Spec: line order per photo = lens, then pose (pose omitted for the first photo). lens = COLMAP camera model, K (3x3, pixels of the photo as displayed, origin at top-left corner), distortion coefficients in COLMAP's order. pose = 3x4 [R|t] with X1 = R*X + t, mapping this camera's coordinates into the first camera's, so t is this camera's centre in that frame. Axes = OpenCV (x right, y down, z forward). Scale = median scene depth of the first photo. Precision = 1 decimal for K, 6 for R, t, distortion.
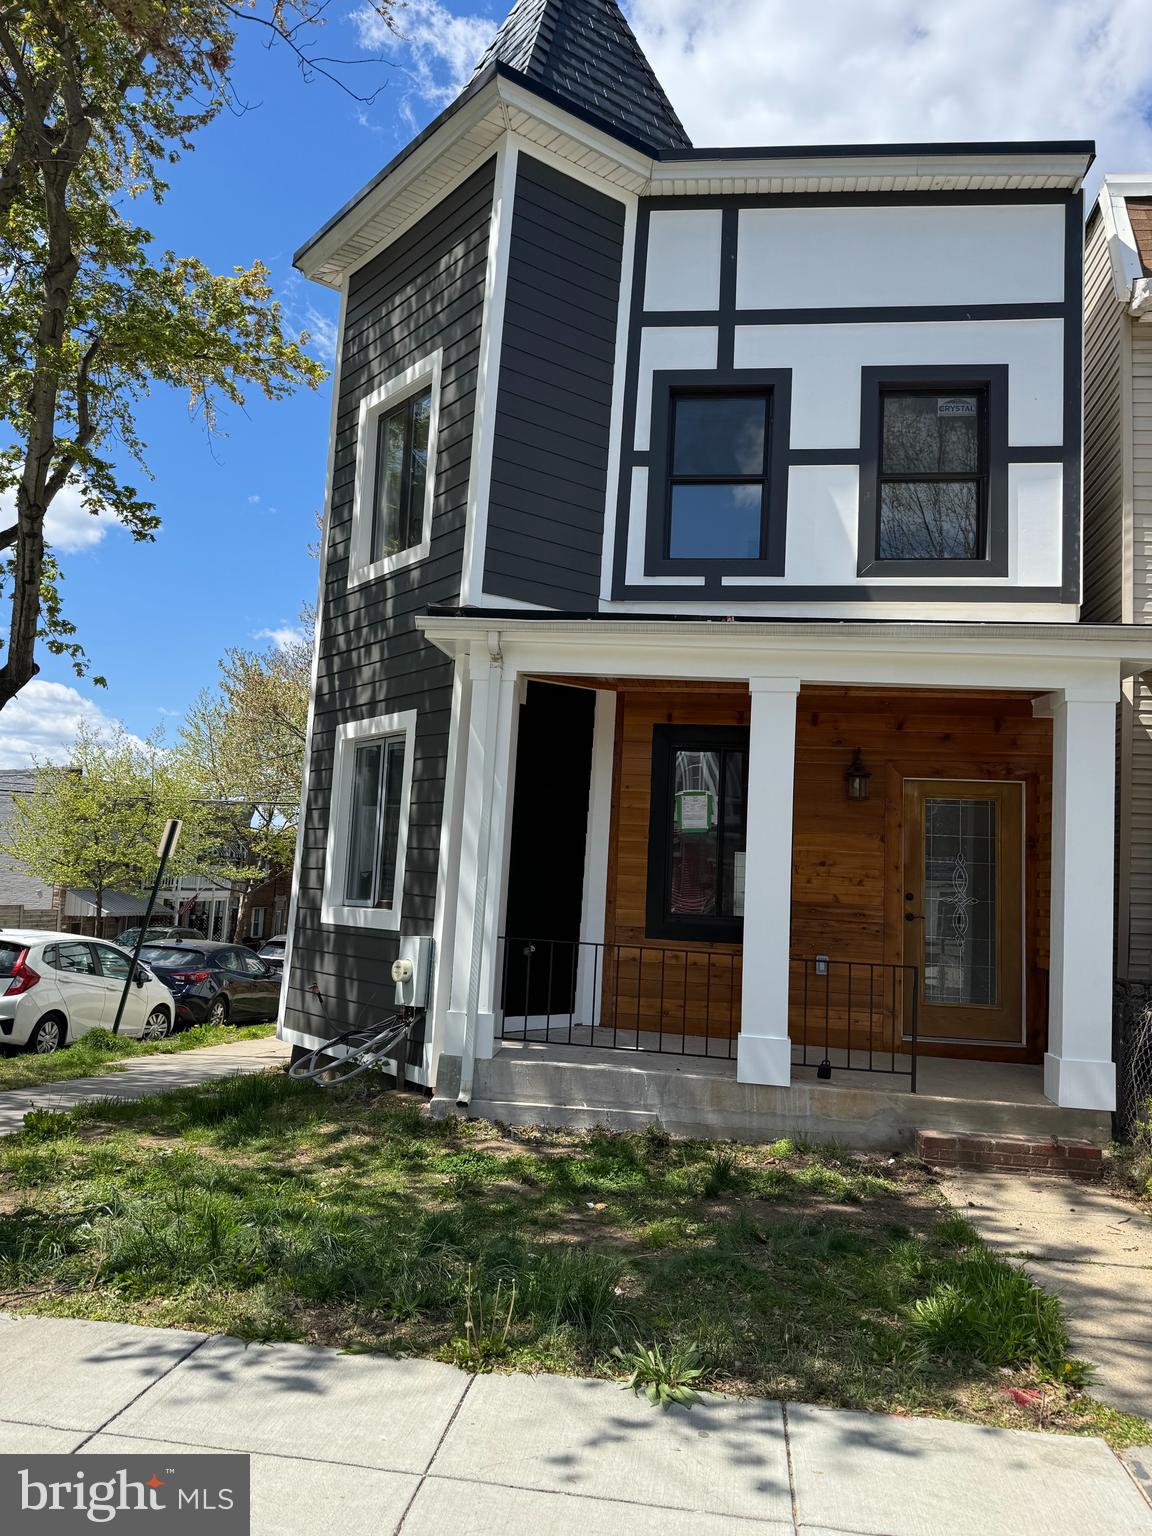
lens RADIAL K [[1153.0, 0, 562.7], [0, 1153.0, 774.0], [0, 0, 1]] dist [0.050936, -0.048124]
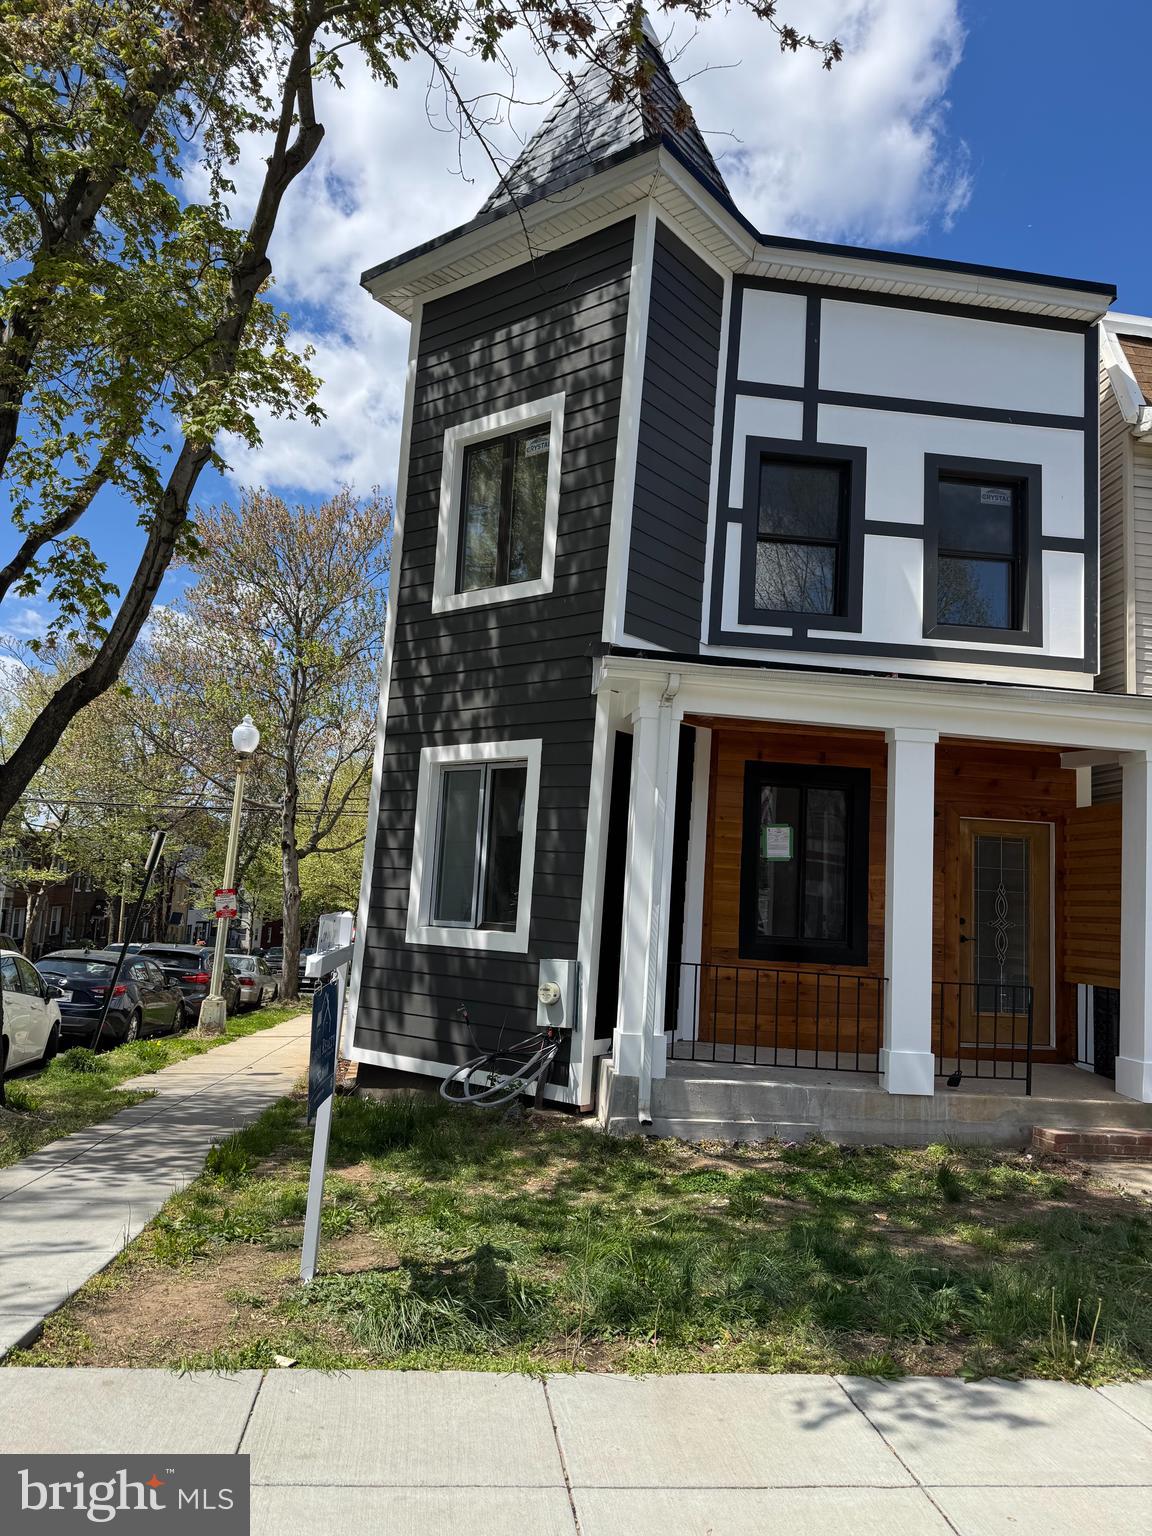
lens RADIAL K [[1085.1, 0, 572.6], [0, 1085.1, 782.8], [0, 0, 1]] dist [0.029455, -0.019691]
pose [[0.968587, 0.030592, 0.246786, -0.340267], [-0.031486, 0.999504, -0.000322, -0.017950], [-0.246673, -0.007458, 0.969070, 0.051577]]
